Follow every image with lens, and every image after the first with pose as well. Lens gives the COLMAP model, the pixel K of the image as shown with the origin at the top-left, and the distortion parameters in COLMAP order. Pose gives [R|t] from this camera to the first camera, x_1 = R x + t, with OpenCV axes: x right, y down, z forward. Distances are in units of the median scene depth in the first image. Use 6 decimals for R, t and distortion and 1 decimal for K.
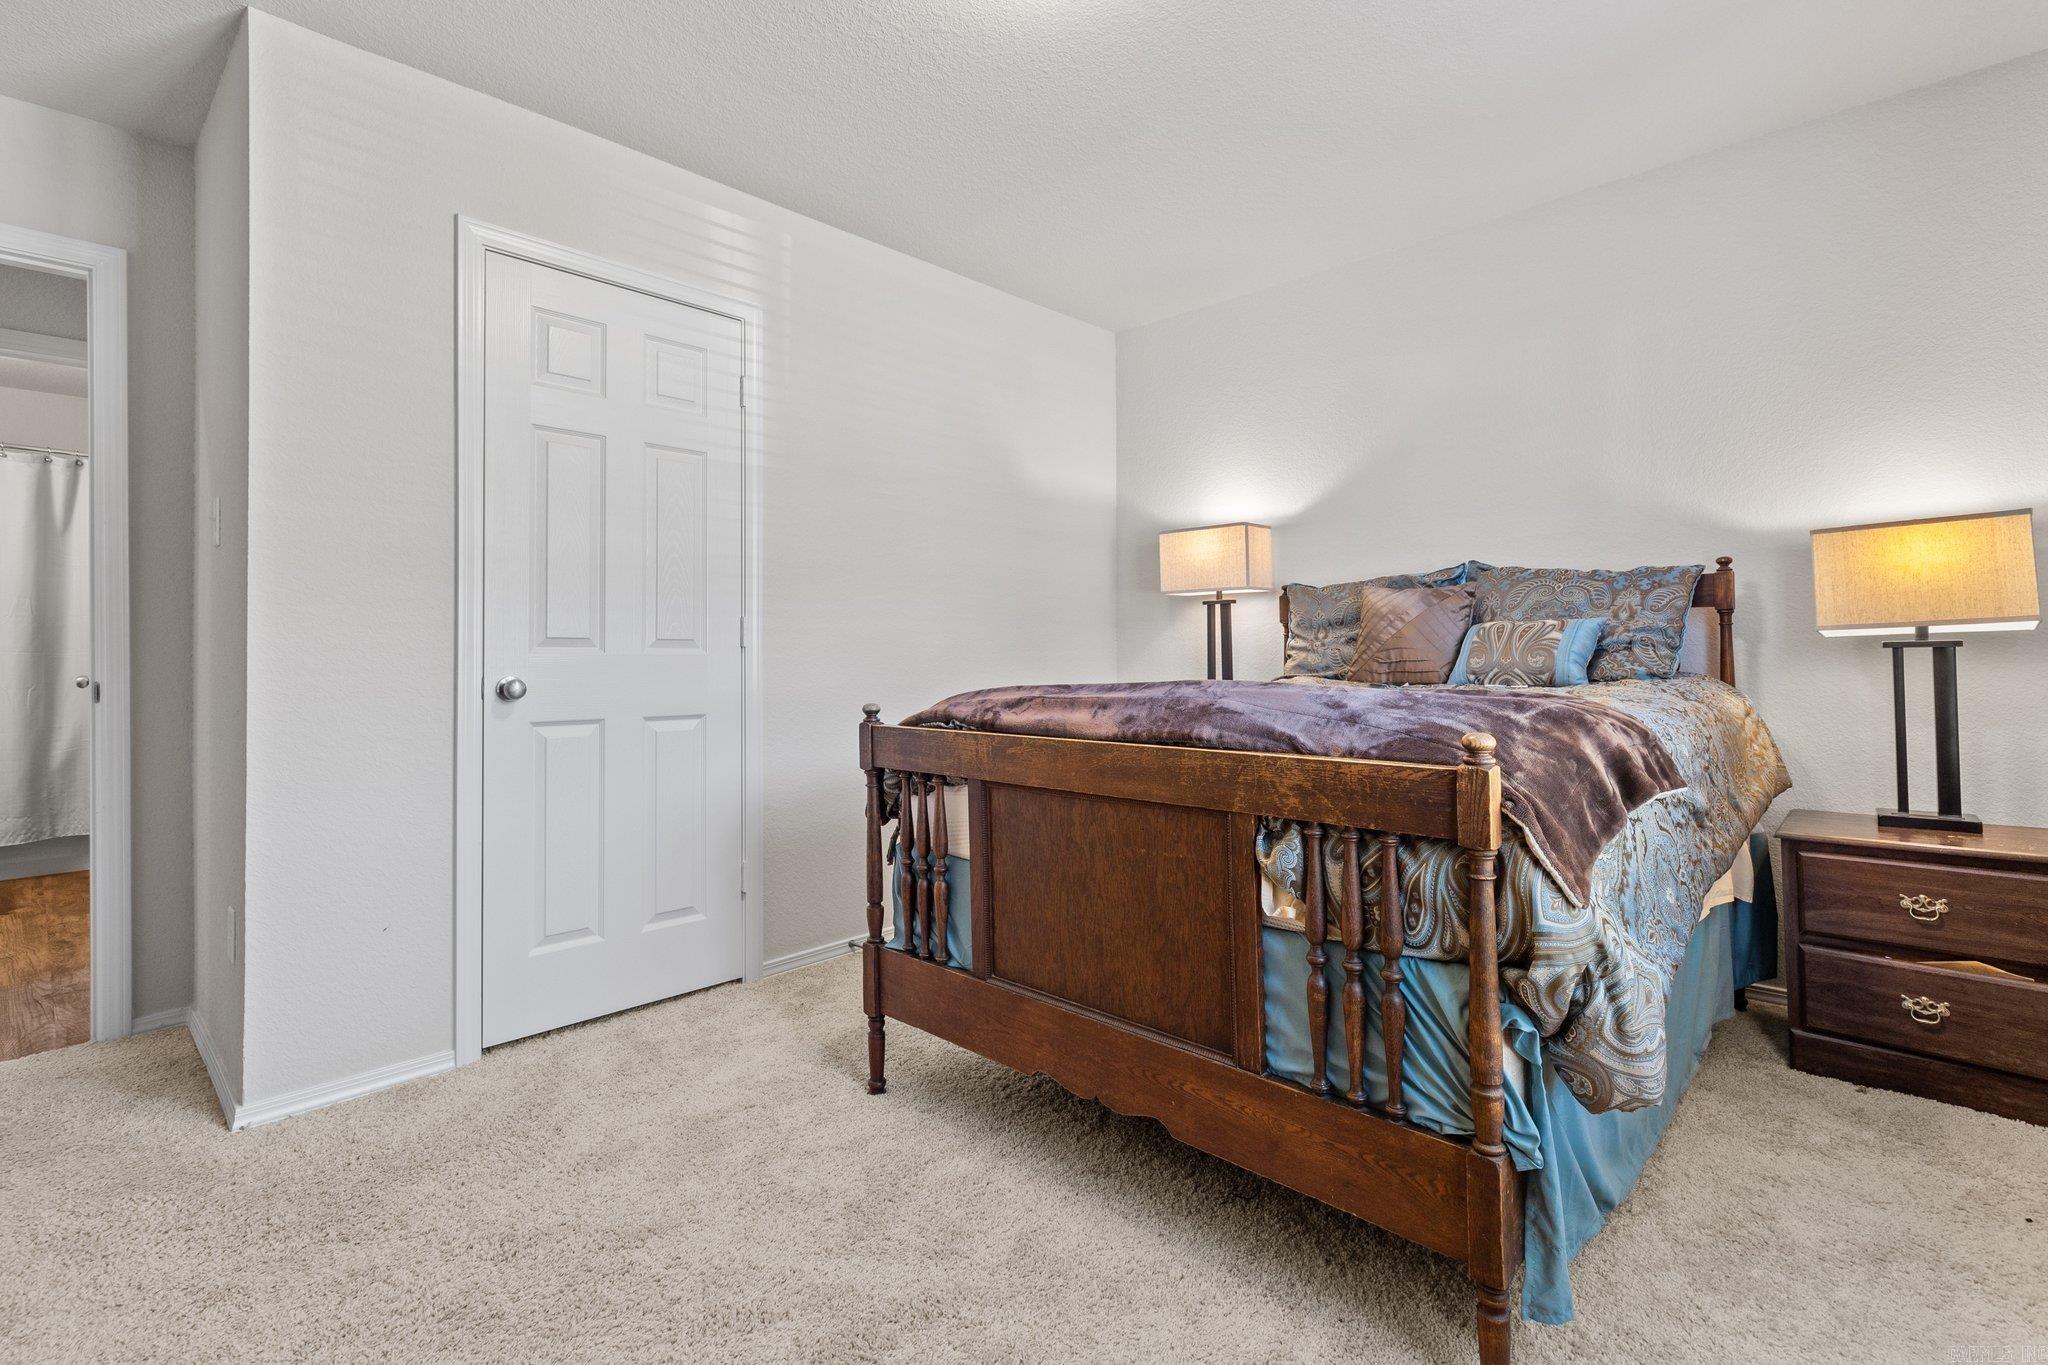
lens RADIAL K [[928.7, 0, 1033.6], [0, 928.7, 681.8], [0, 0, 1]] dist [0.003161, 0.000166]
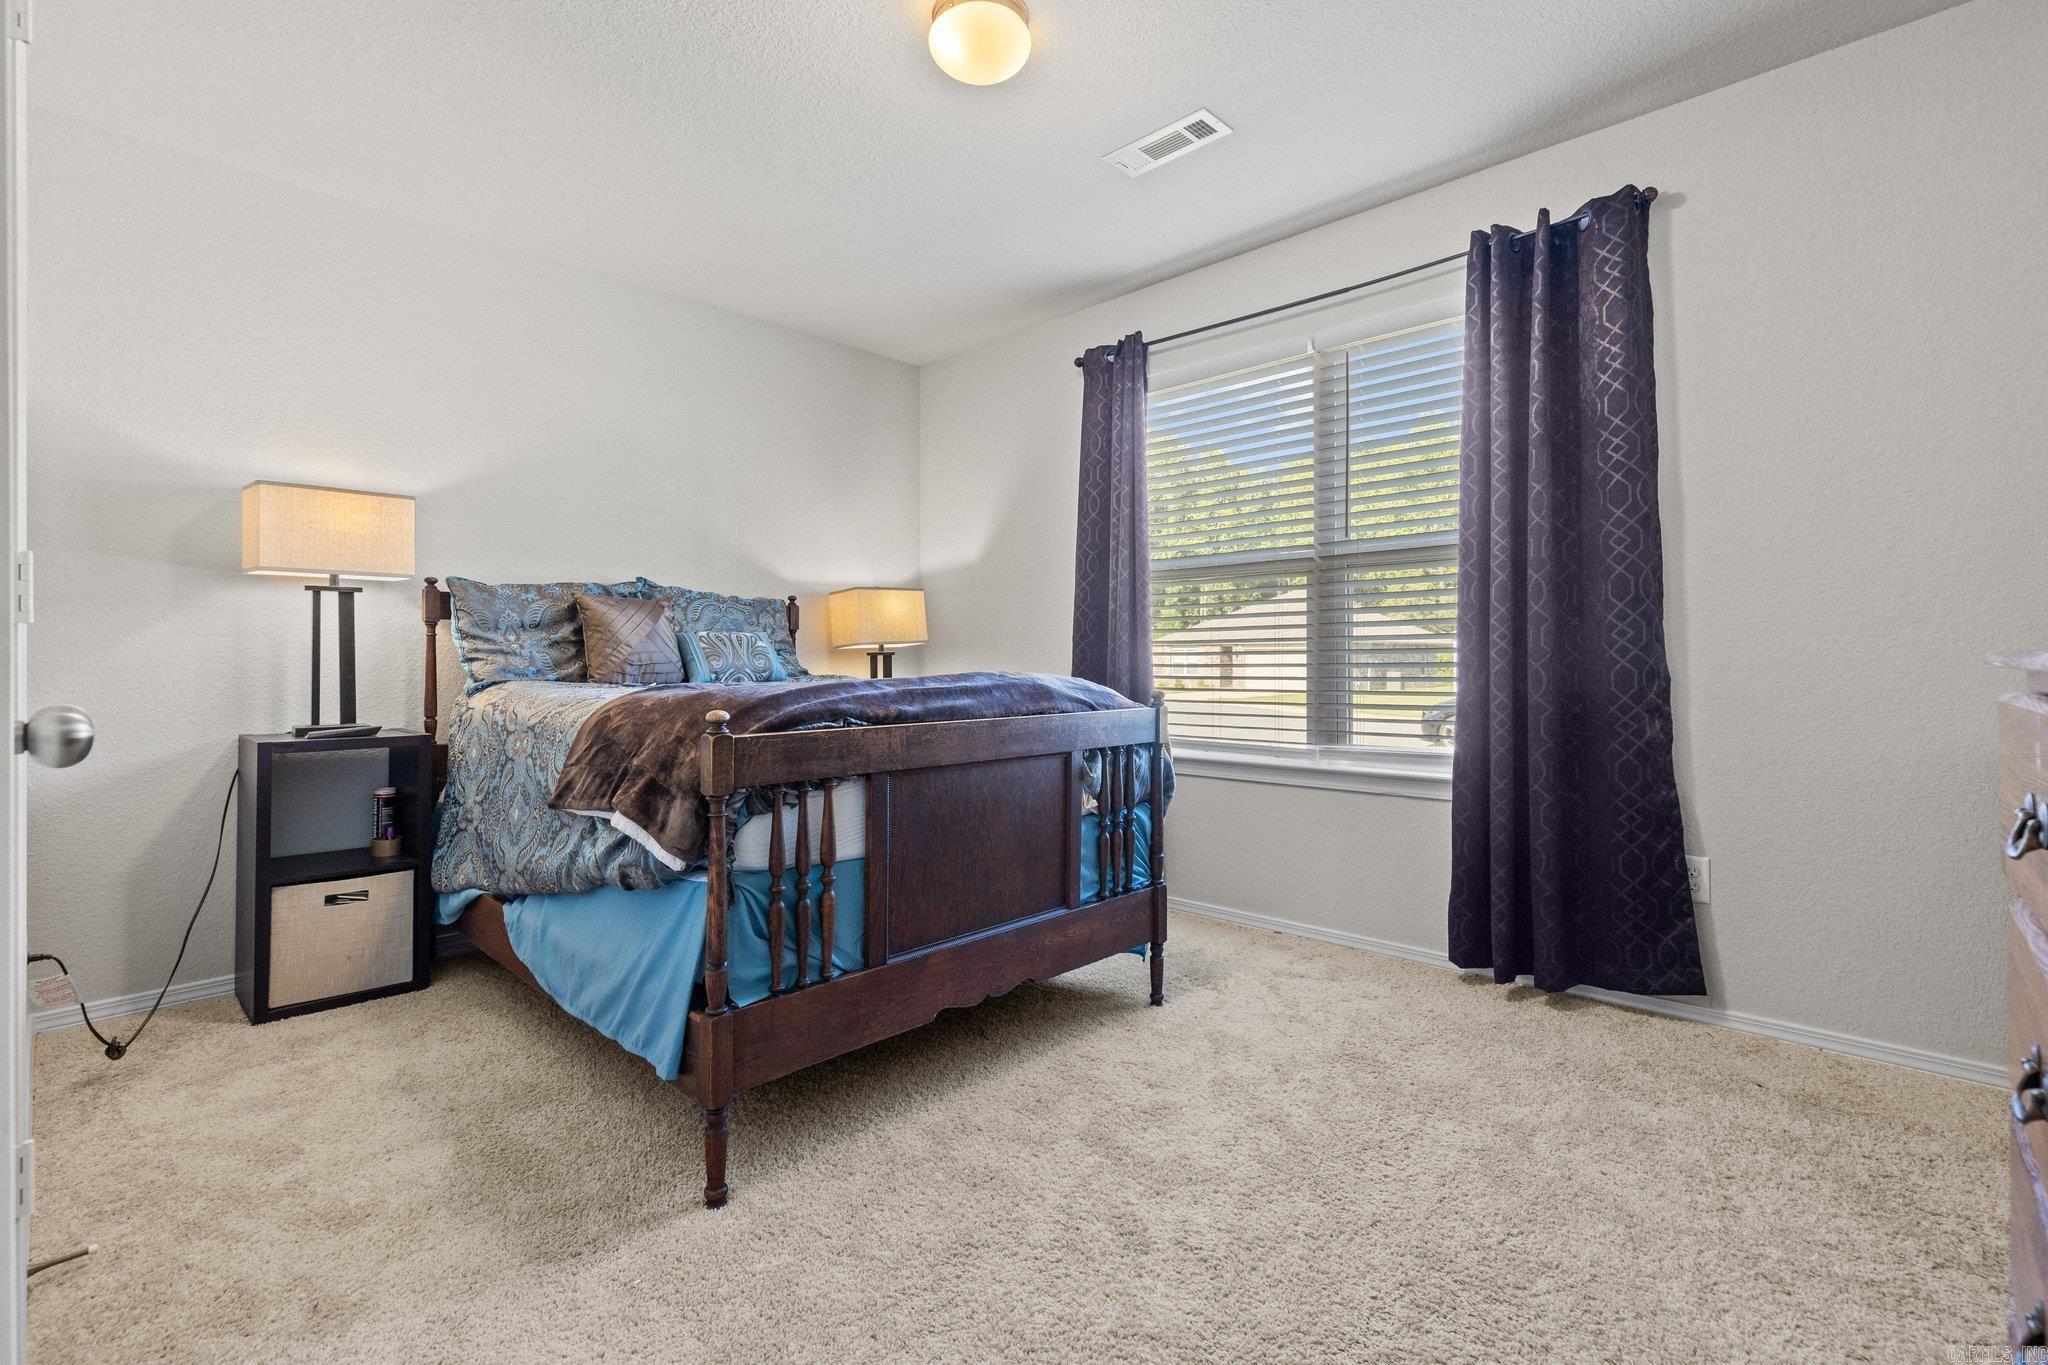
lens RADIAL K [[928.7, 0, 1033.6], [0, 928.7, 681.8], [0, 0, 1]] dist [0.003161, 0.000166]
pose [[0.015928, -0.017173, 0.999726, -0.793245], [0.032305, 0.999339, 0.016652, -0.004884], [-0.999351, 0.032031, 0.016472, 0.589760]]
